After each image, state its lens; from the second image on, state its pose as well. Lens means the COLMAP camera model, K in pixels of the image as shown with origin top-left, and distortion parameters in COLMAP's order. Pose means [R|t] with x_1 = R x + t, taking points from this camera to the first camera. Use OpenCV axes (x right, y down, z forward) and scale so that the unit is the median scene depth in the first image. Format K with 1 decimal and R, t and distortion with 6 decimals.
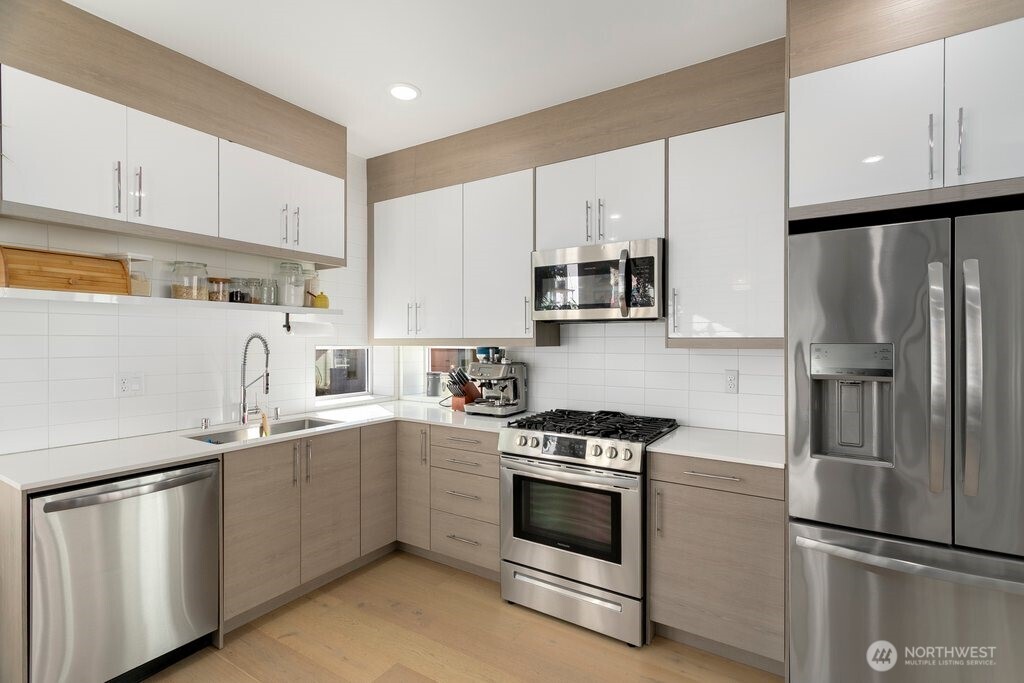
lens RADIAL K [[483.1, 0, 502.8], [0, 483.1, 342.5], [0, 0, 1]] dist [0.002892, 0.000645]
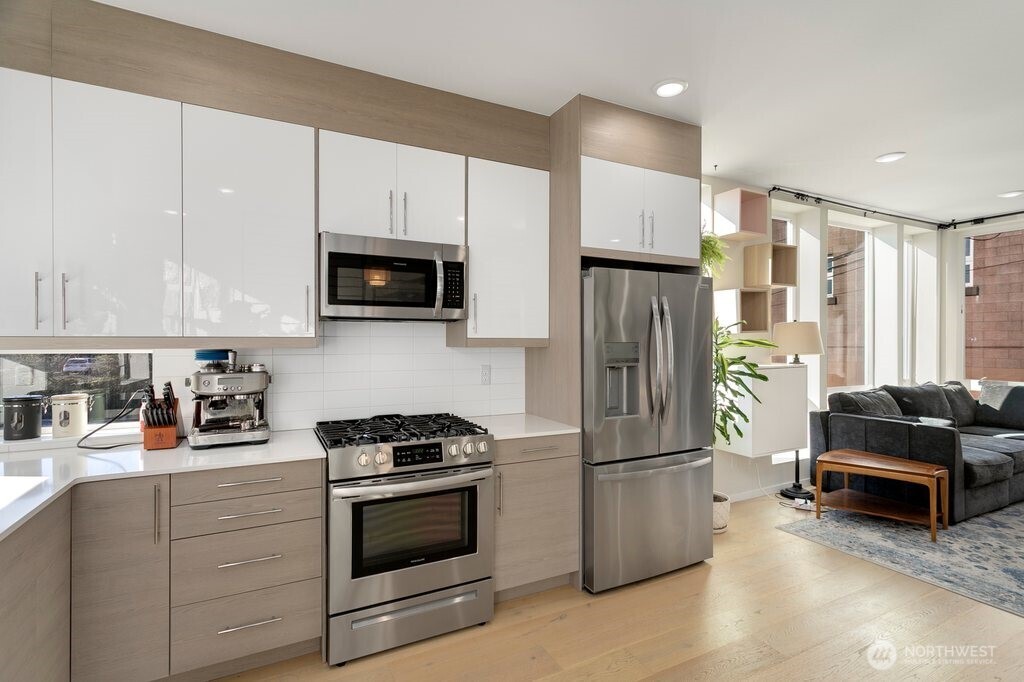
lens RADIAL K [[483.1, 0, 510.6], [0, 483.1, 343.7], [0, 0, 1]] dist [0.002892, 0.000645]
pose [[0.499401, -0.005046, 0.866356, -0.565519], [0.001925, 0.999987, 0.004714, -0.001796], [-0.866369, -0.000687, 0.499404, 0.365807]]
